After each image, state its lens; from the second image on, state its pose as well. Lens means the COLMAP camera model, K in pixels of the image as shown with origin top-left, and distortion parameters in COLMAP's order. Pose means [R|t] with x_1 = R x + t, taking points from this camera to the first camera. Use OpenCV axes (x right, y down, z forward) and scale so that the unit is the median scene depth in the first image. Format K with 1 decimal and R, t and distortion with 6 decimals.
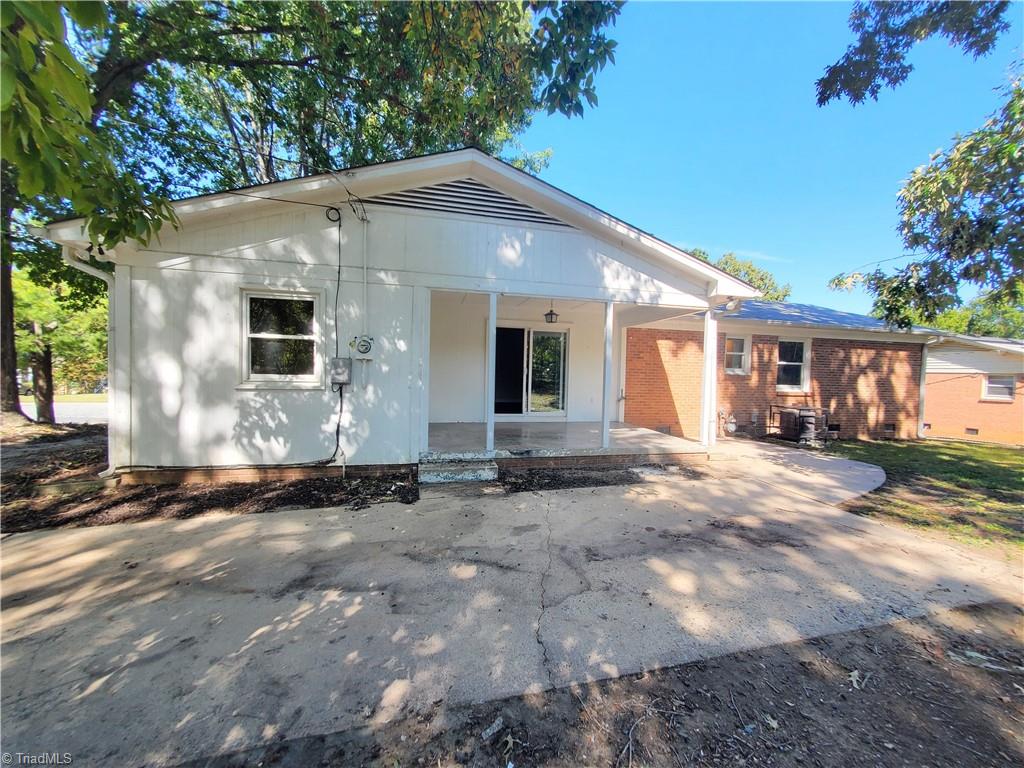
lens RADIAL K [[406.4, 0, 517.9], [0, 406.4, 381.9], [0, 0, 1]] dist [-0.001625, -0.001378]
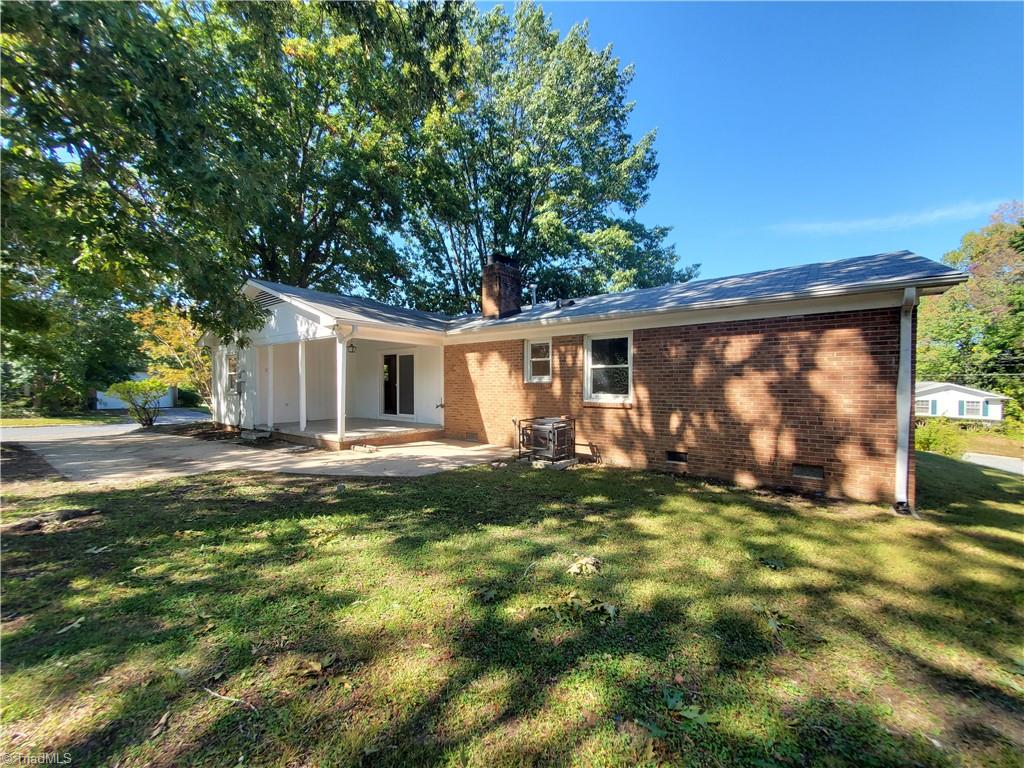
lens RADIAL K [[406.4, 0, 507.8], [0, 406.4, 390.2], [0, 0, 1]] dist [-0.001625, -0.001378]
pose [[0.630237, -0.017842, -0.776198, 1.153841], [-0.008242, 0.999526, -0.029667, 0.025976], [0.776359, 0.025095, 0.629791, 0.353523]]
